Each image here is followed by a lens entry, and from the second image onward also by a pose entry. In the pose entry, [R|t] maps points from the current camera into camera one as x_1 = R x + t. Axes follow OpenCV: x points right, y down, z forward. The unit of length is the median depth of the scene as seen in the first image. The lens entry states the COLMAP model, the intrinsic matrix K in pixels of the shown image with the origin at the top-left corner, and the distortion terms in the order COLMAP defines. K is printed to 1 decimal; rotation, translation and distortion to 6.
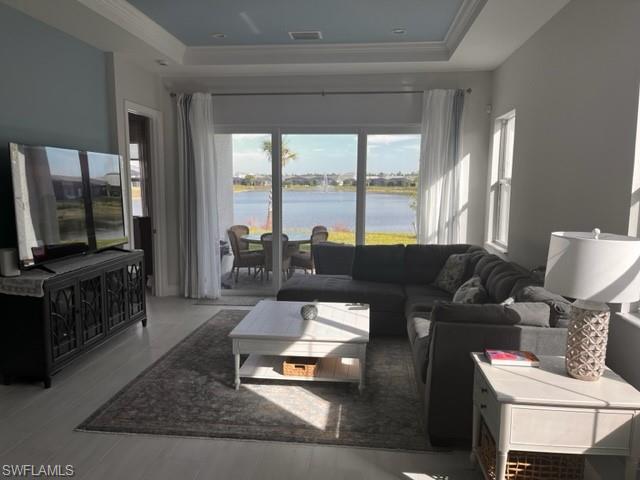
lens RADIAL K [[484.4, 0, 320.0], [0, 484.4, 240.0], [0, 0, 1]] dist [0.082762, -0.115140]
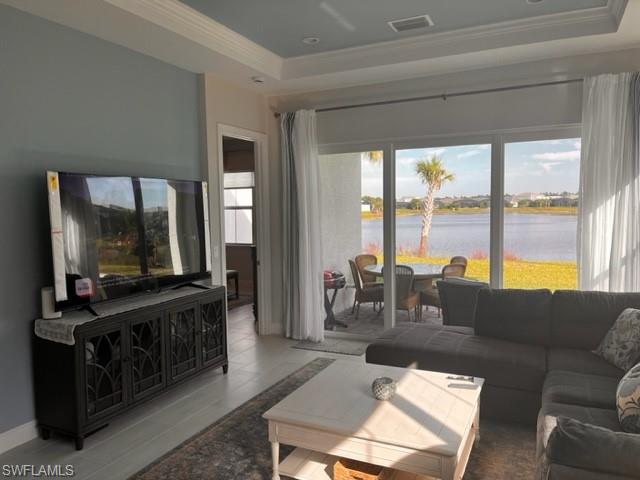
lens RADIAL K [[484.4, 0, 320.0], [0, 484.4, 240.0], [0, 0, 1]] dist [0.082762, -0.115140]
pose [[0.943592, 0.000963, -0.331110, 0.087558], [-0.017208, 0.998787, -0.046137, -0.023859], [0.330664, 0.049232, 0.942464, 0.196355]]
